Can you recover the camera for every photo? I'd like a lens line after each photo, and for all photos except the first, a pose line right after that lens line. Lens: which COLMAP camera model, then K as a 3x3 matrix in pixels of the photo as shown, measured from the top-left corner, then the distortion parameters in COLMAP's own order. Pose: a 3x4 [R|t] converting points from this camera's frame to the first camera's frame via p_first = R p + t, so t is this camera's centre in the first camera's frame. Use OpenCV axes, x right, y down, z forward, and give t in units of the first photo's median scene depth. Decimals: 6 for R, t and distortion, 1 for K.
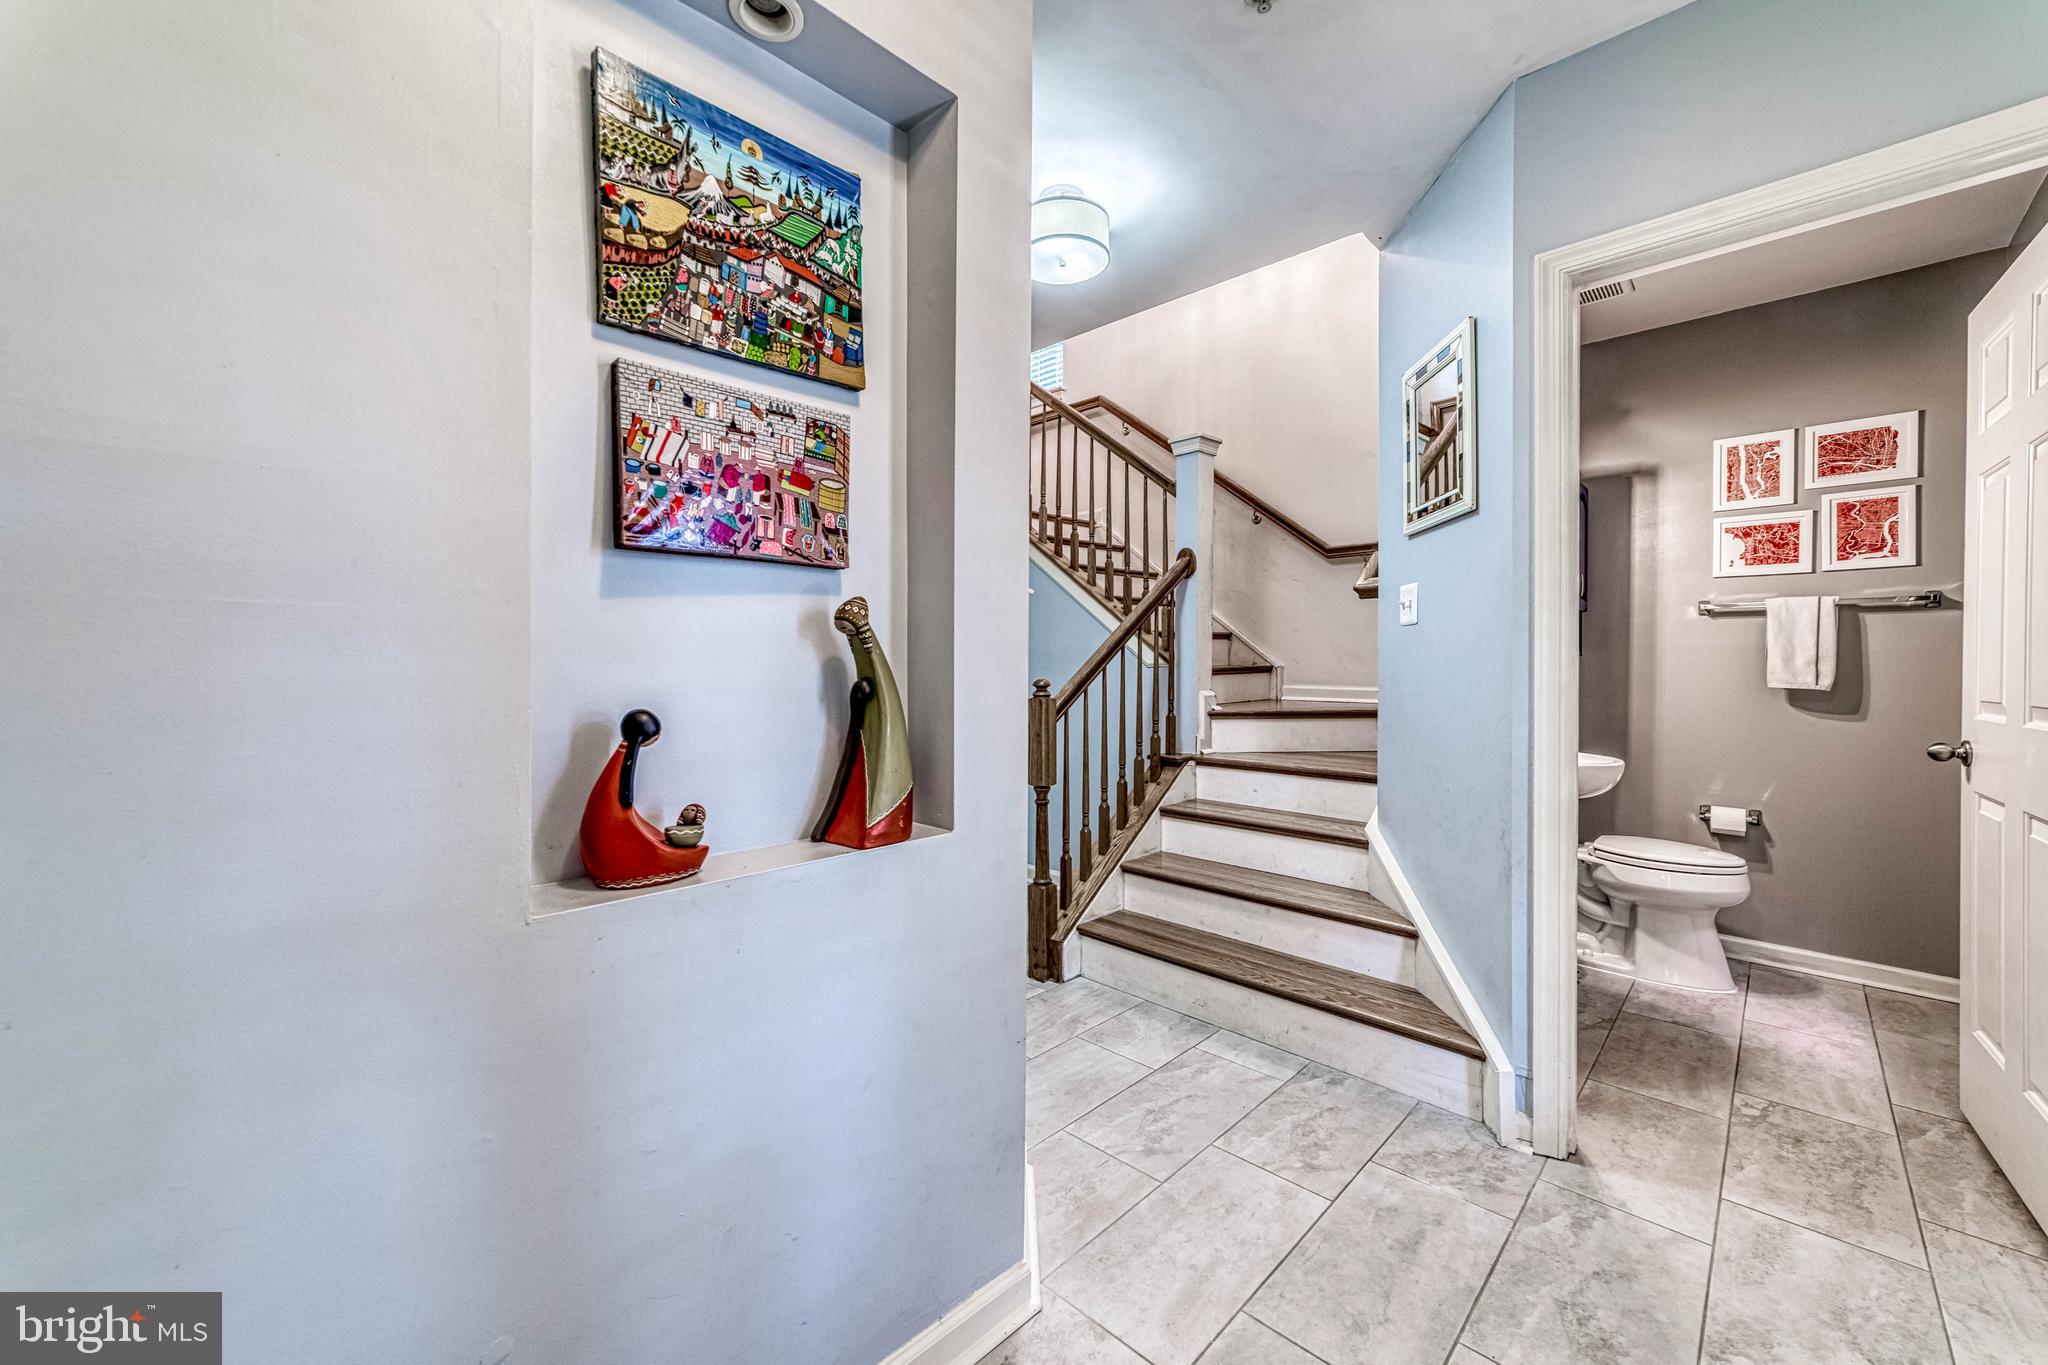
lens RADIAL K [[789.2, 0, 1040.0], [0, 789.2, 683.3], [0, 0, 1]] dist [-0.012475, 0.007239]
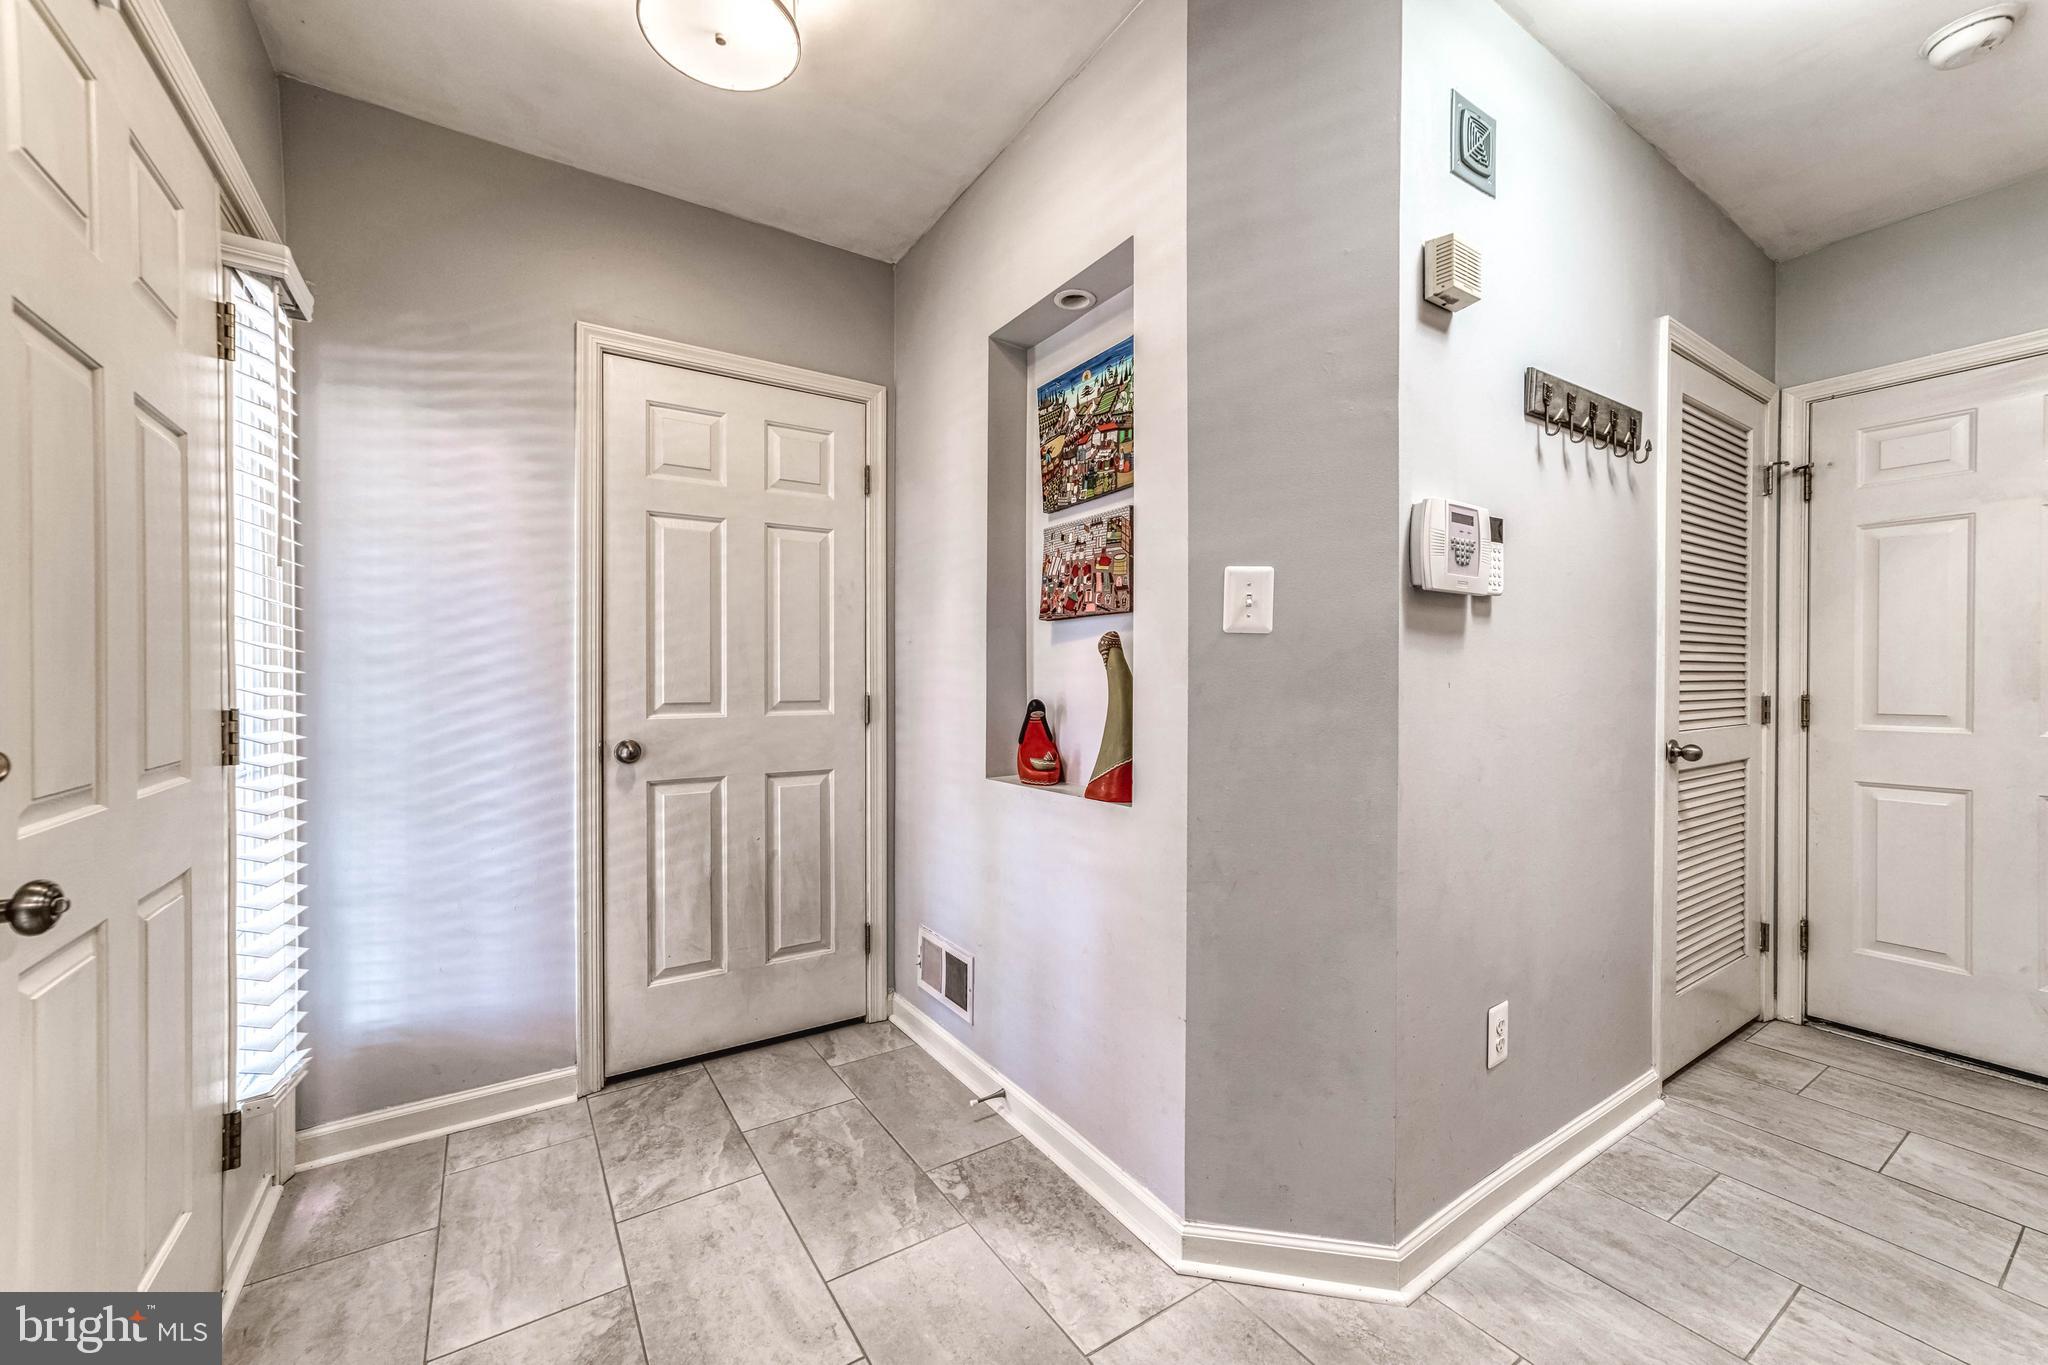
lens RADIAL K [[789.2, 0, 1040.0], [0, 789.2, 683.3], [0, 0, 1]] dist [-0.012475, 0.007239]
pose [[-0.200703, 0.009930, -0.979602, 1.327129], [-0.021857, 0.999654, 0.014611, -0.034932], [0.979408, 0.024344, -0.200417, 1.251273]]
